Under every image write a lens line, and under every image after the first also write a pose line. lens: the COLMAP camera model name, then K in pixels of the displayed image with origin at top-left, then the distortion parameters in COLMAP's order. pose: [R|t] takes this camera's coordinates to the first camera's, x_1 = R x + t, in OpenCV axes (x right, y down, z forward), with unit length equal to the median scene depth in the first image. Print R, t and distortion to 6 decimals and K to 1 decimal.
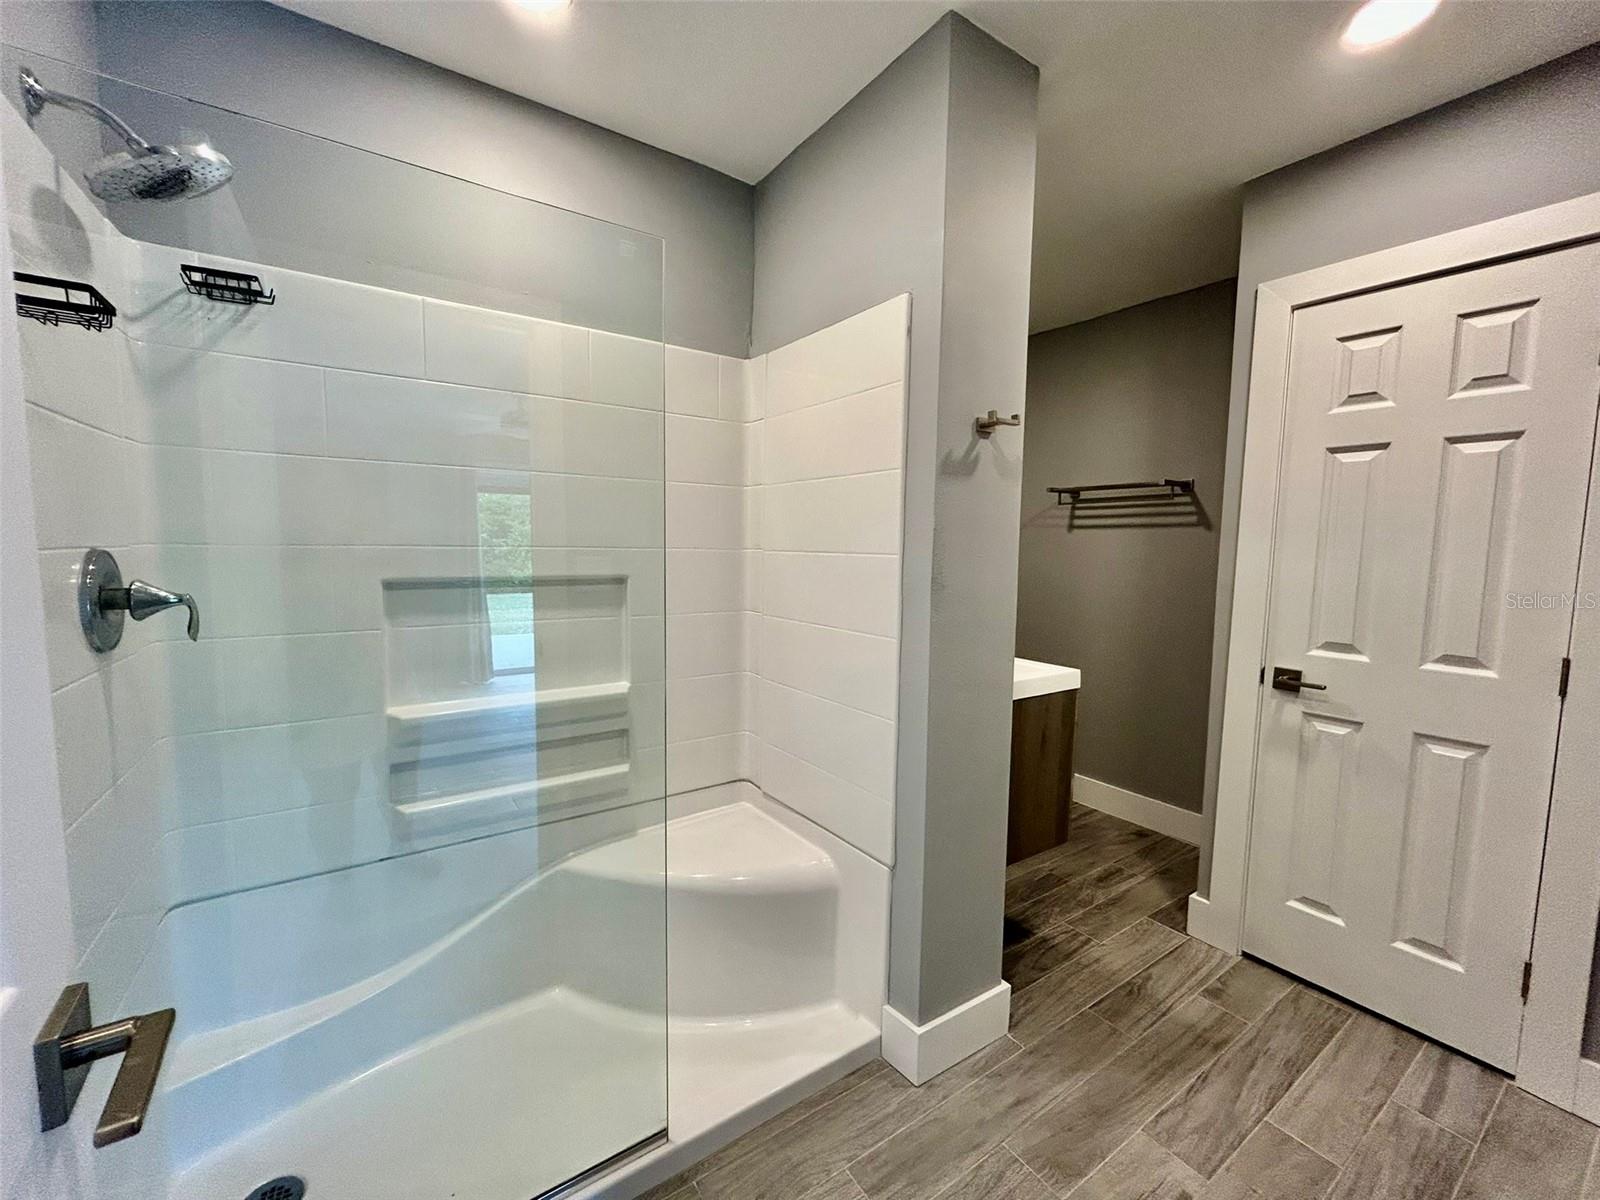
lens RADIAL K [[644.0, 0, 793.9], [0, 644.0, 599.7], [0, 0, 1]] dist [0.002598, 0.000103]
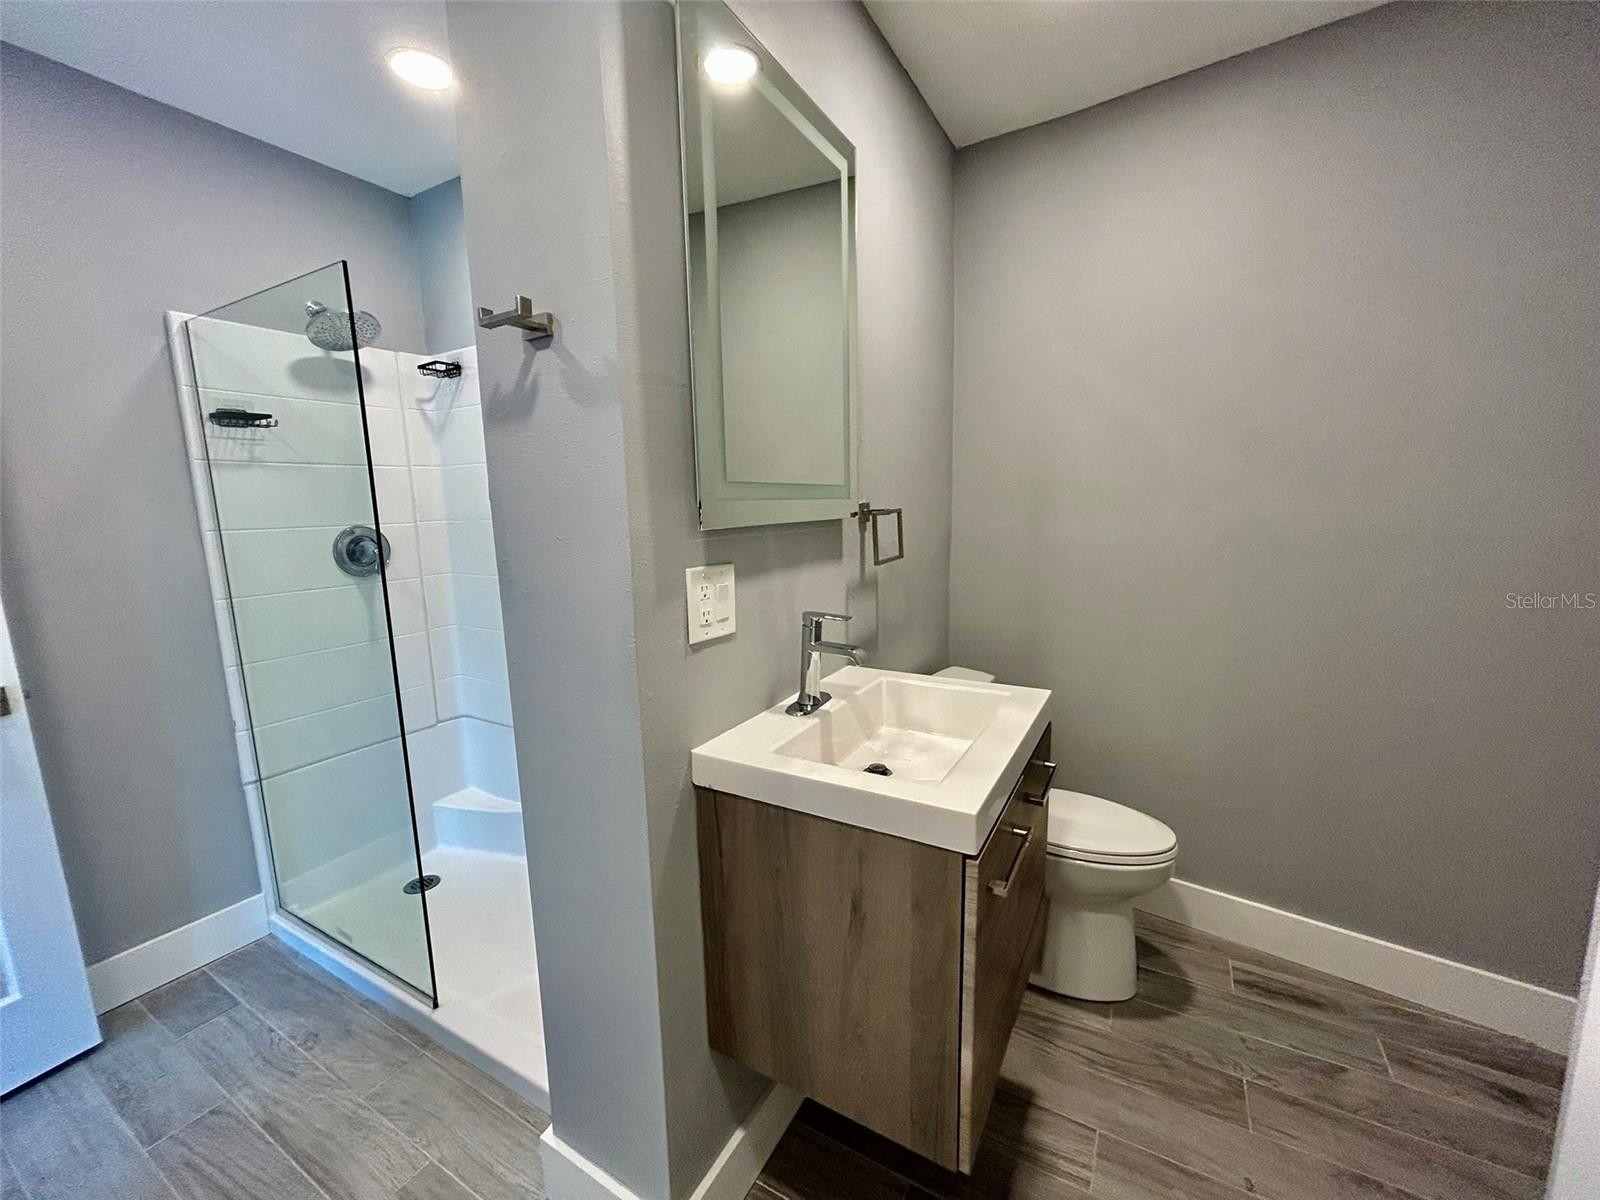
lens RADIAL K [[644.0, 0, 793.9], [0, 644.0, 599.7], [0, 0, 1]] dist [0.002598, 0.000103]
pose [[0.442694, 0.113252, -0.889492, 1.011836], [-0.053917, 0.993559, 0.099668, -0.087103], [0.895050, 0.003836, 0.445949, 0.965551]]
